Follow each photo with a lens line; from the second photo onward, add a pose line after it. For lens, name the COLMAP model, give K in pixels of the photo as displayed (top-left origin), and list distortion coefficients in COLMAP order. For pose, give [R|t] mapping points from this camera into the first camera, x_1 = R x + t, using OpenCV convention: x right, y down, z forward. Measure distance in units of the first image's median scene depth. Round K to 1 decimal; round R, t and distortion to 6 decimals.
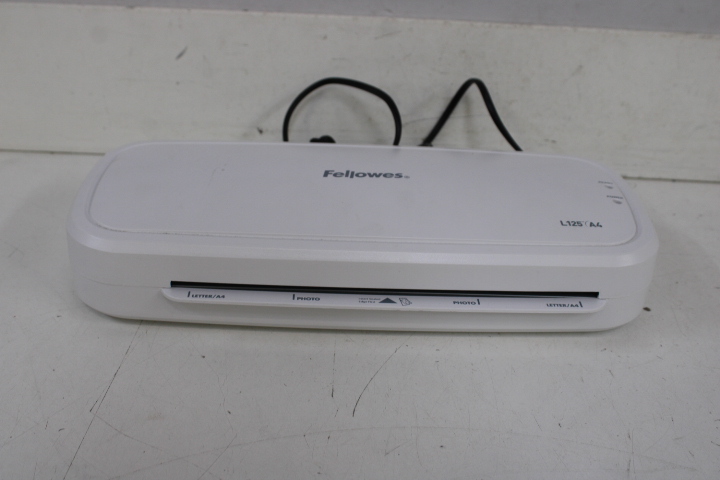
lens RADIAL K [[867.9, 0, 360.1], [0, 867.9, 238.4], [0, 0, 1]] dist [-0.064741, 0.000000]
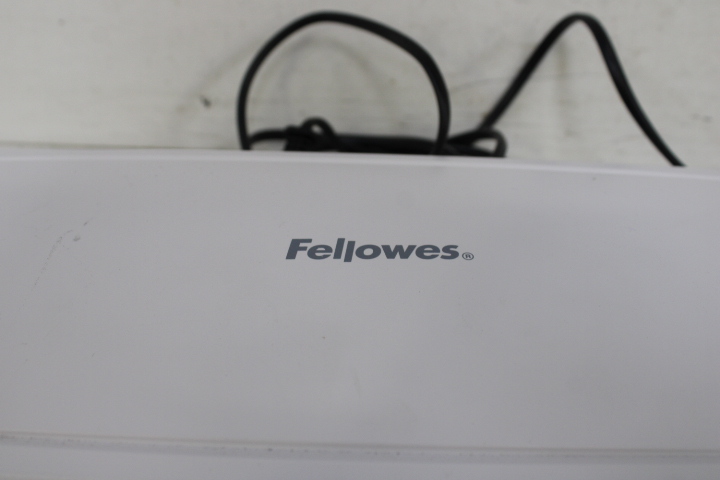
lens RADIAL K [[867.9, 0, 360.3], [0, 867.9, 241.3], [0, 0, 1]] dist [-0.064741, 0.000000]
pose [[0.999459, 0.001082, -0.032884, 0.011720], [0.003009, 0.992267, 0.124086, -0.134911], [0.032764, -0.124118, 0.991726, 0.536456]]
